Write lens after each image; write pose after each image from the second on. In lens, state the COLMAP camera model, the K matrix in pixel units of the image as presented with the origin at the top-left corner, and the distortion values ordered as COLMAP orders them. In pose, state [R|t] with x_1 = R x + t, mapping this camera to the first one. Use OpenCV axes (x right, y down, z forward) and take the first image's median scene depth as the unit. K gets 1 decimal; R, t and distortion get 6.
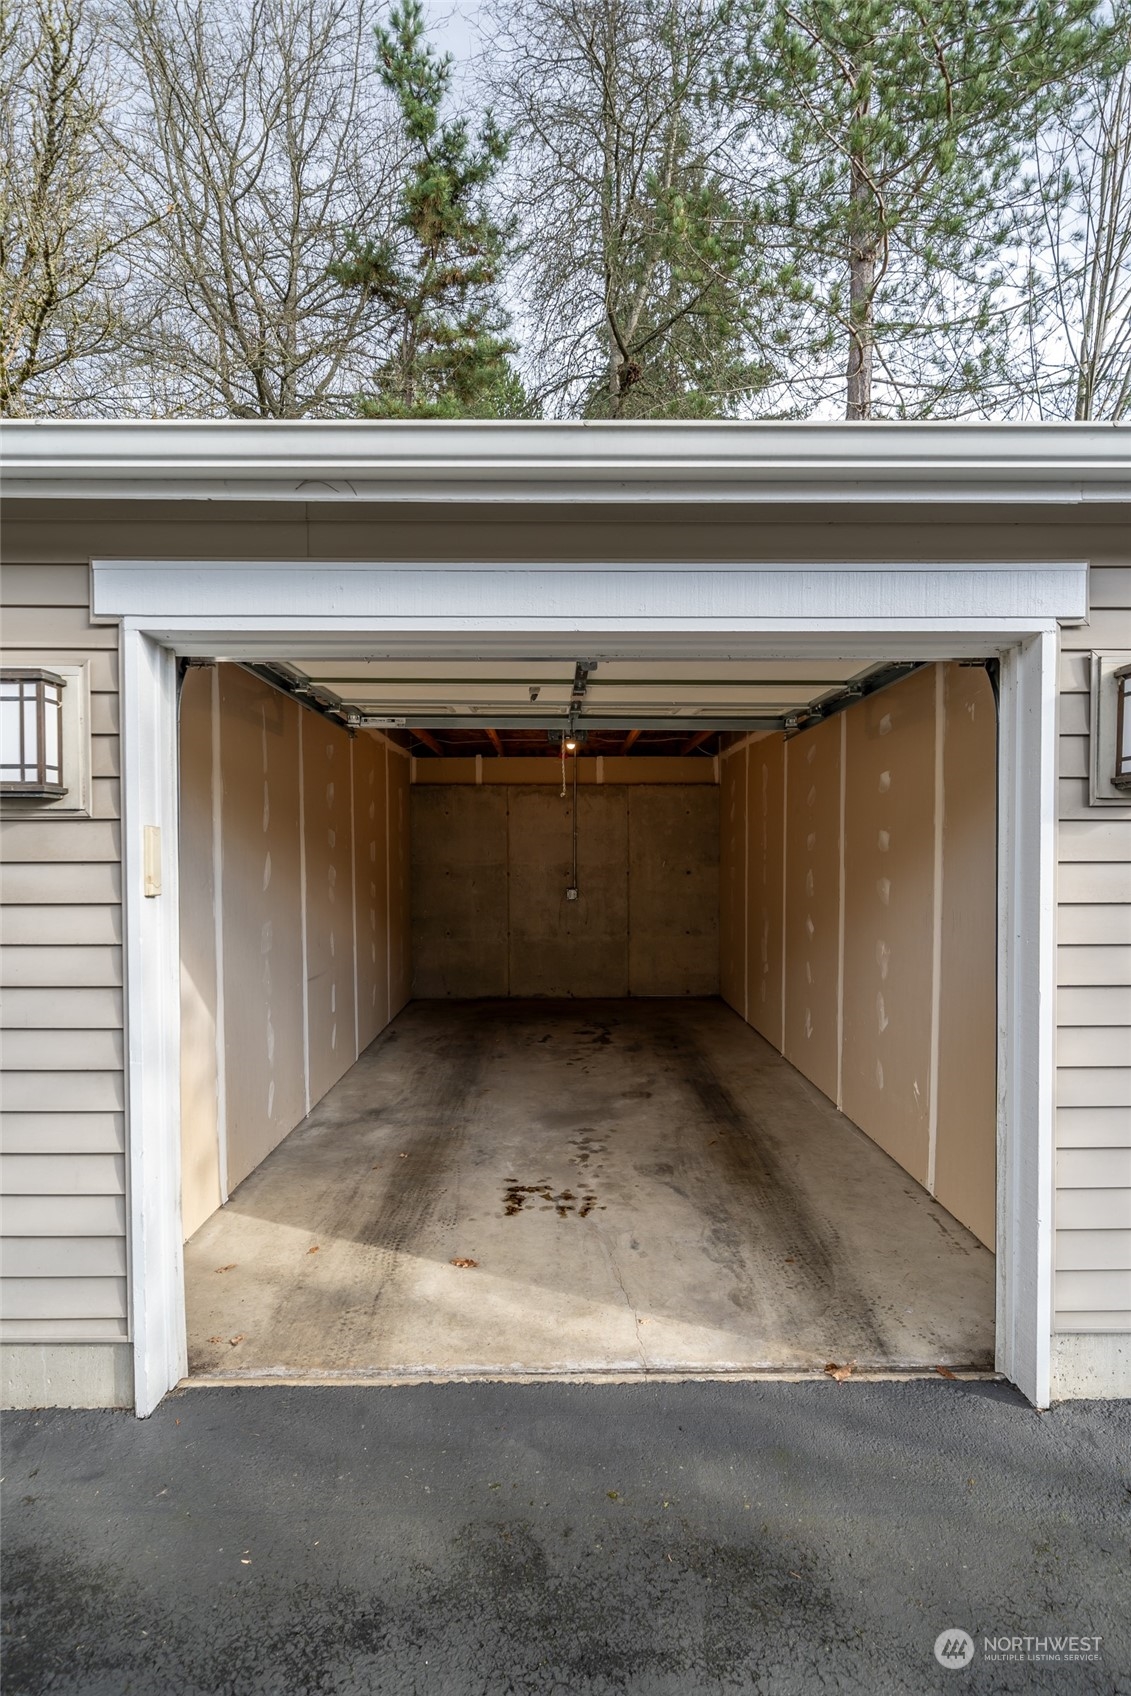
lens RADIAL K [[813.6, 0, 565.5], [0, 813.6, 848.0], [0, 0, 1]] dist [0.000488, 0.000104]
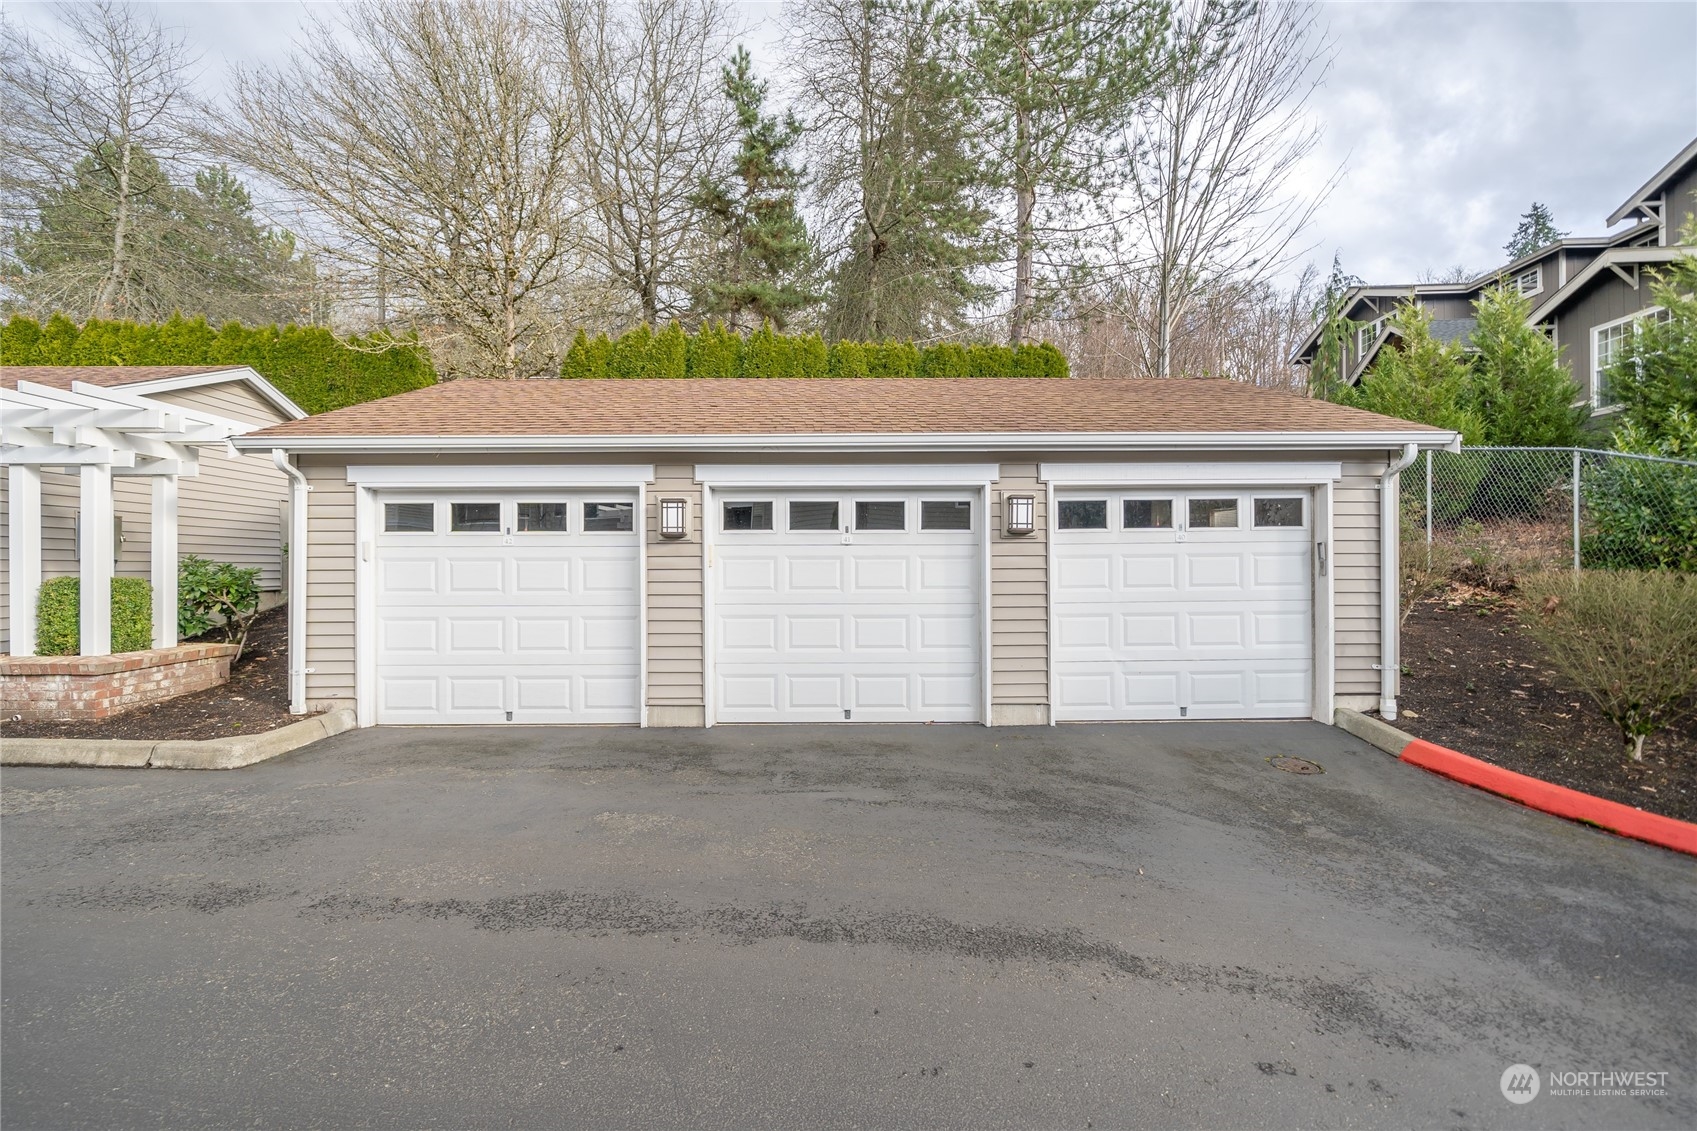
lens RADIAL K [[705.0, 0, 841.8], [0, 705.0, 566.4], [0, 0, 1]] dist [0.000707, 0.000098]
pose [[0.999976, -0.002486, 0.006426, -0.001584], [0.002506, 0.999992, -0.003026, 0.015087], [-0.006418, 0.003042, 0.999975, -0.404826]]
